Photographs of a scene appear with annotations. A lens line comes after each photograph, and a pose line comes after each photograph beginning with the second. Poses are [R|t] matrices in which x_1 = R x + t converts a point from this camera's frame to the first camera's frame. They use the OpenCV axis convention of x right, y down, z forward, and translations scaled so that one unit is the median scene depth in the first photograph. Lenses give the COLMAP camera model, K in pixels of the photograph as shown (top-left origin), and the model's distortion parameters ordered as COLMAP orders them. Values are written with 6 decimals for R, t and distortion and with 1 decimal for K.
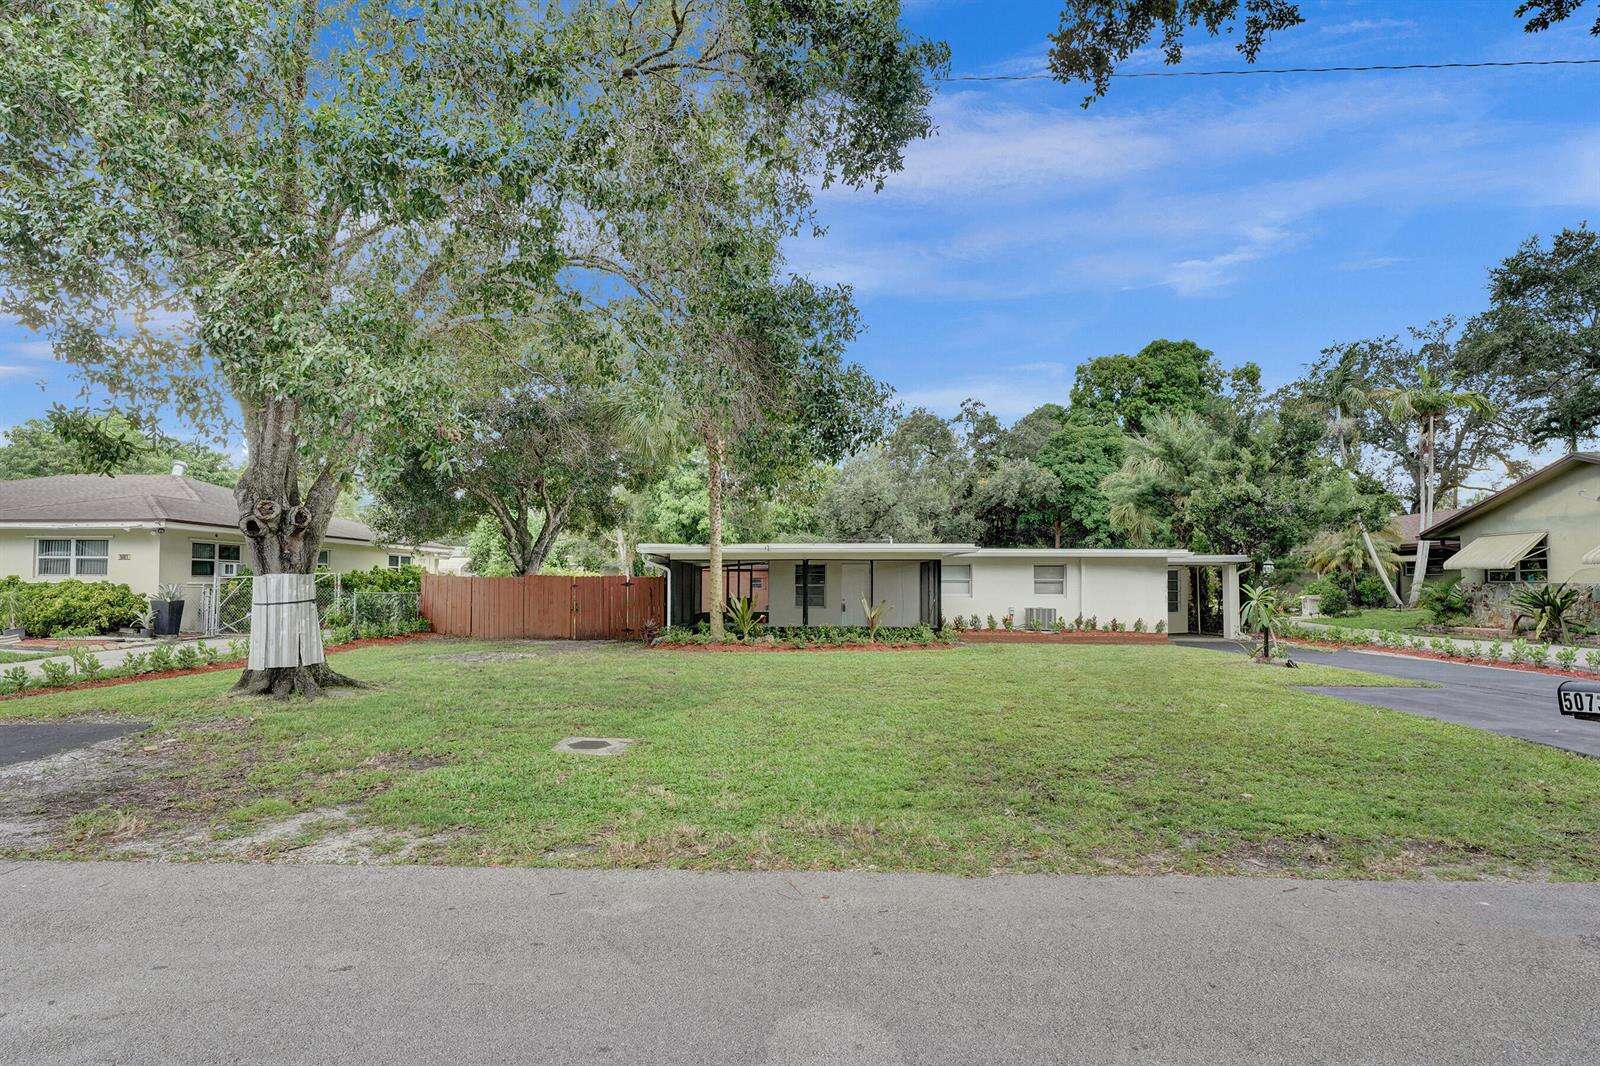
lens RADIAL K [[775.2, 0, 794.6], [0, 775.2, 547.3], [0, 0, 1]] dist [0.001981, 0.001759]
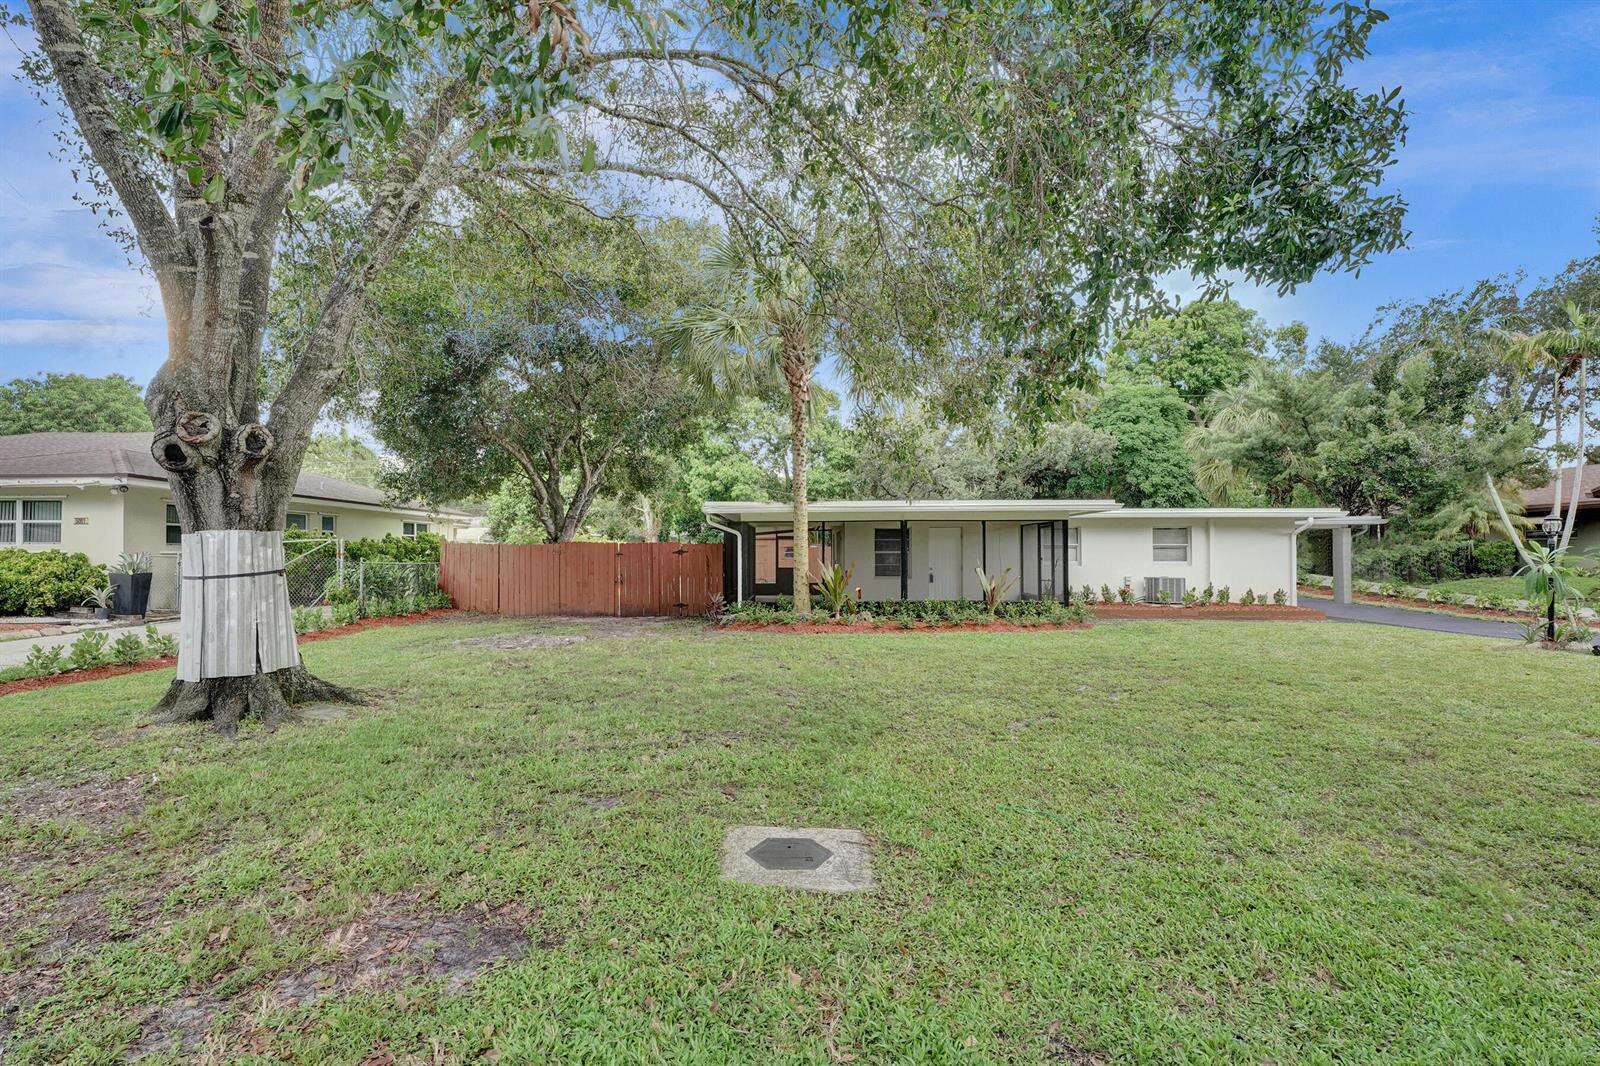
lens RADIAL K [[752.9, 0, 801.4], [0, 752.9, 534.3], [0, 0, 1]] dist [0.007016, 0.000543]
pose [[0.999991, -0.004193, 0.001186, -0.087661], [0.004168, 0.999790, 0.020051, 0.012629], [-0.001270, -0.020046, 0.999798, 0.175394]]
